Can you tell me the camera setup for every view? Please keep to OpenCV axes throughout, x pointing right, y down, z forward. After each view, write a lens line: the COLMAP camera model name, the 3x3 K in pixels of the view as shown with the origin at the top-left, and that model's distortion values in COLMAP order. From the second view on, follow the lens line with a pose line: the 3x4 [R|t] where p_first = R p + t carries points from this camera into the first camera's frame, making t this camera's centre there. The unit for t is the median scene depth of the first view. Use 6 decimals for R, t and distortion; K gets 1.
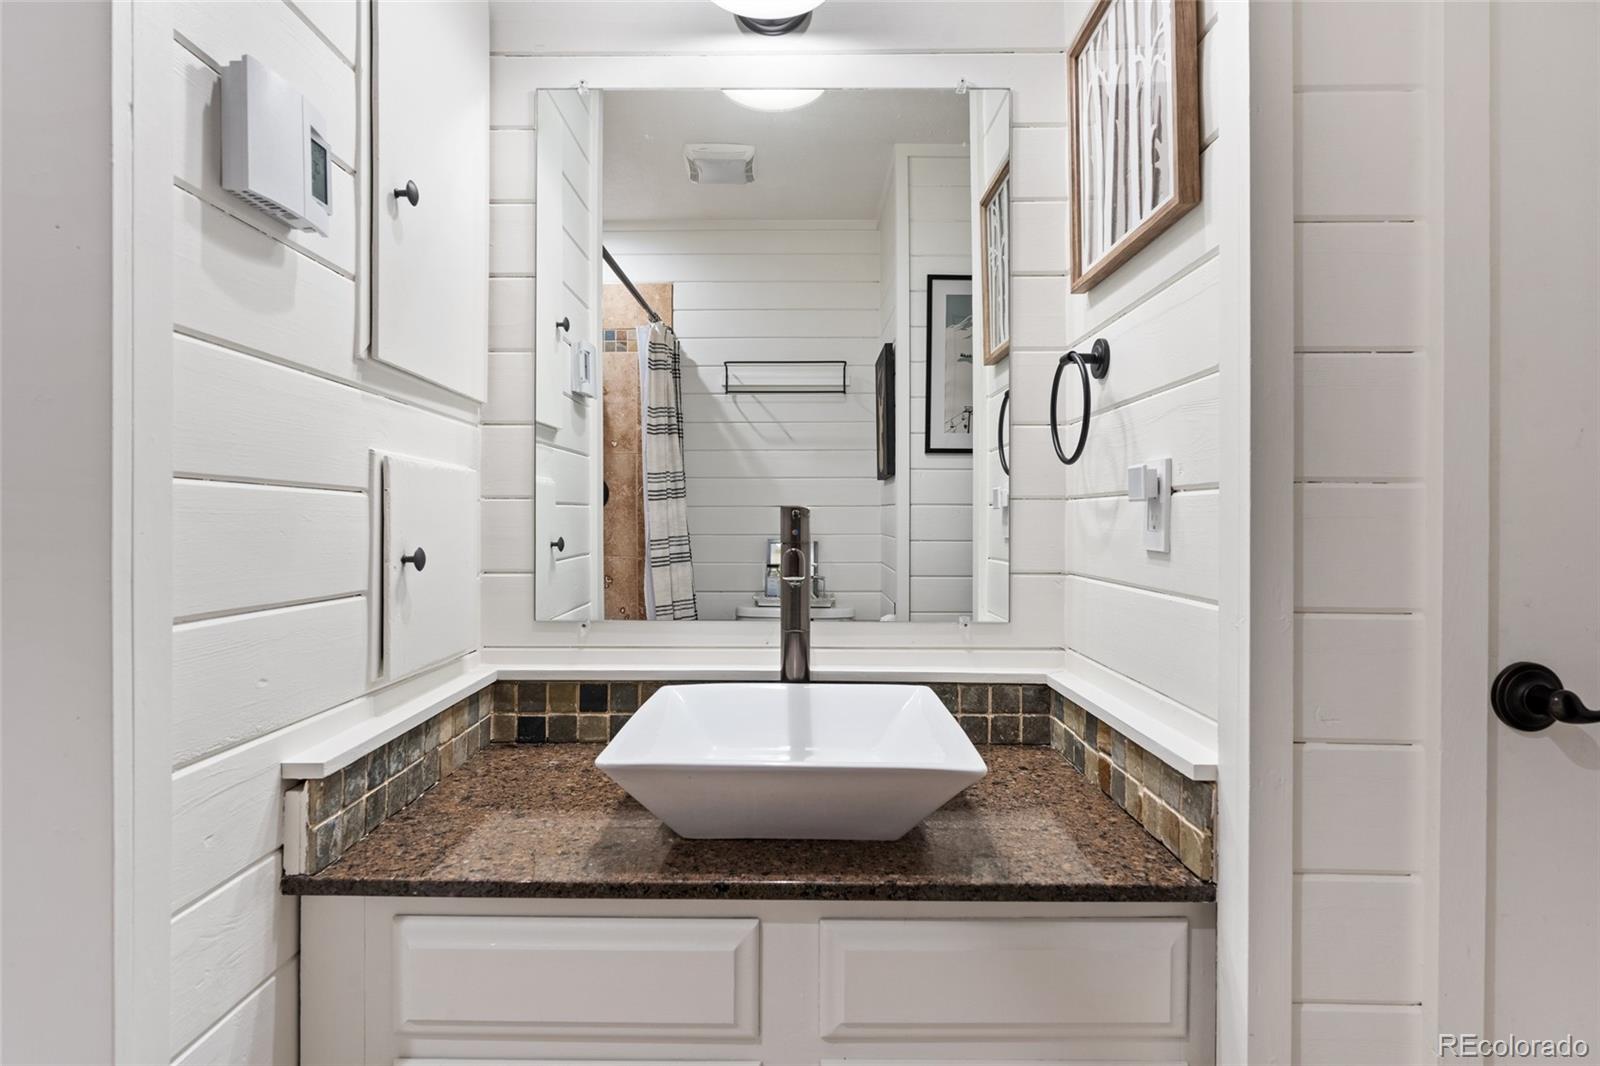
lens RADIAL K [[816.7, 0, 797.9], [0, 816.7, 525.4], [0, 0, 1]] dist [-0.004707, -0.000759]
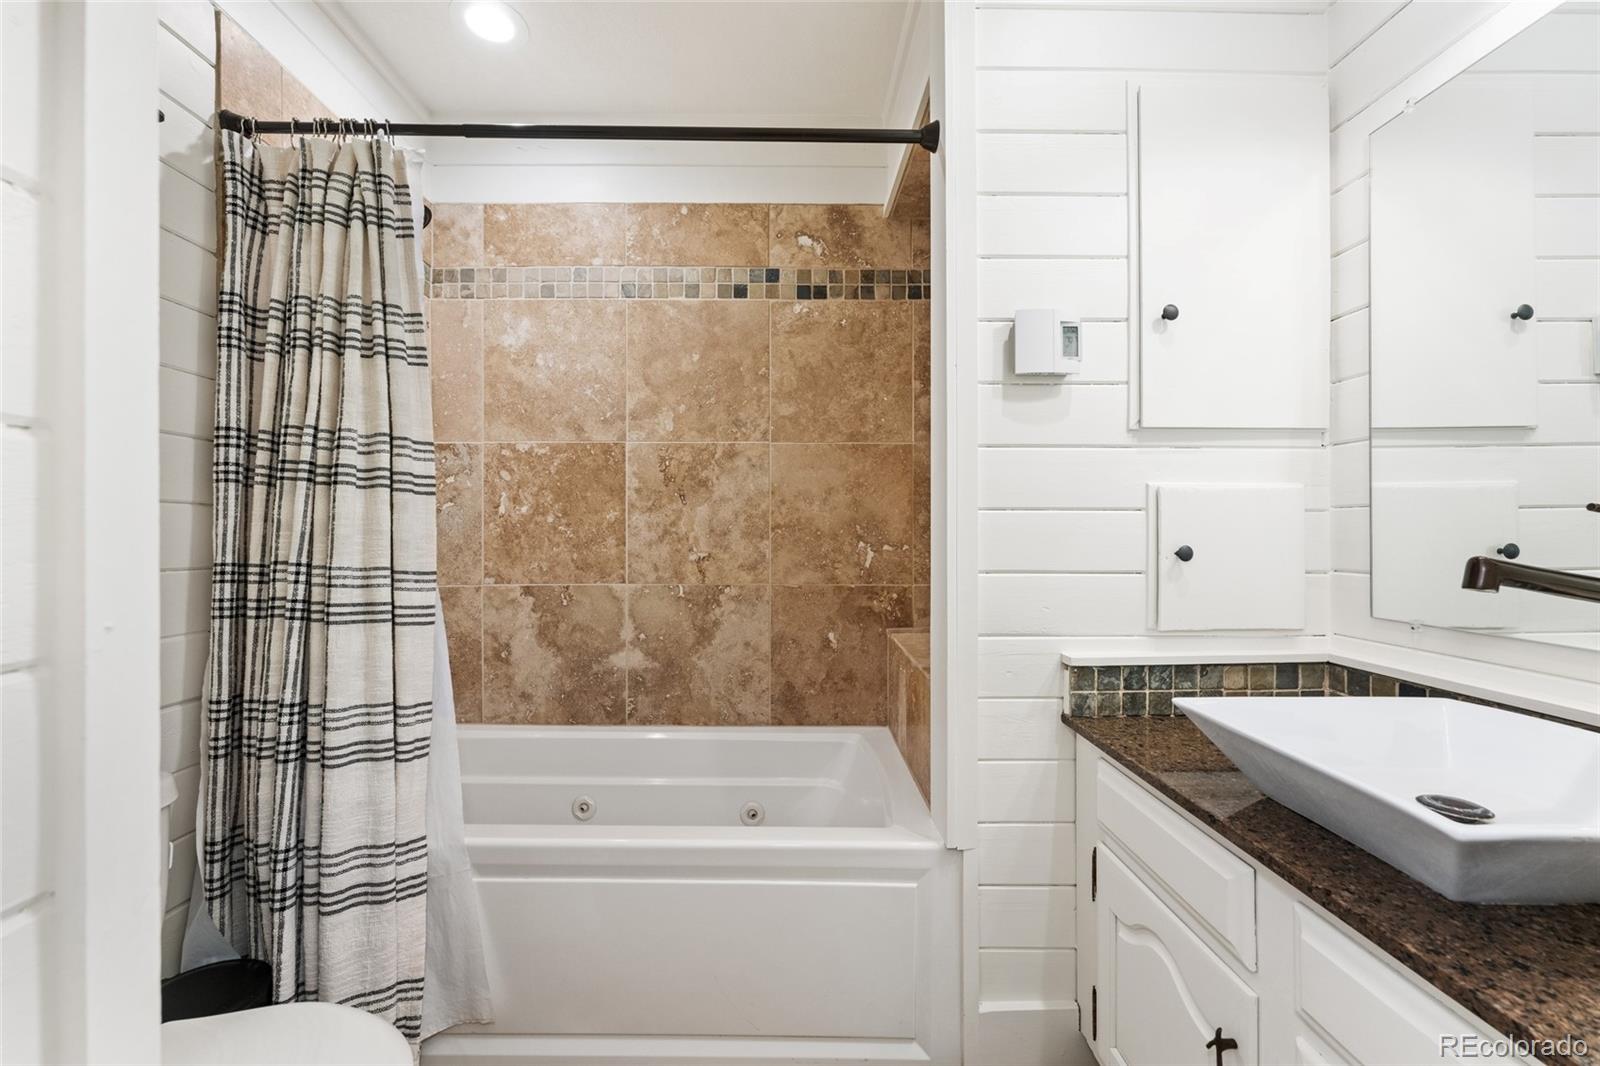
lens RADIAL K [[640.8, 0, 796.2], [0, 640.8, 524.8], [0, 0, 1]] dist [-0.000991, 0.000983]
pose [[0.011370, -0.015238, -0.999819, 0.824211], [-0.001630, 0.999882, -0.015257, 0.010607], [0.999934, 0.001803, 0.011343, 0.331484]]
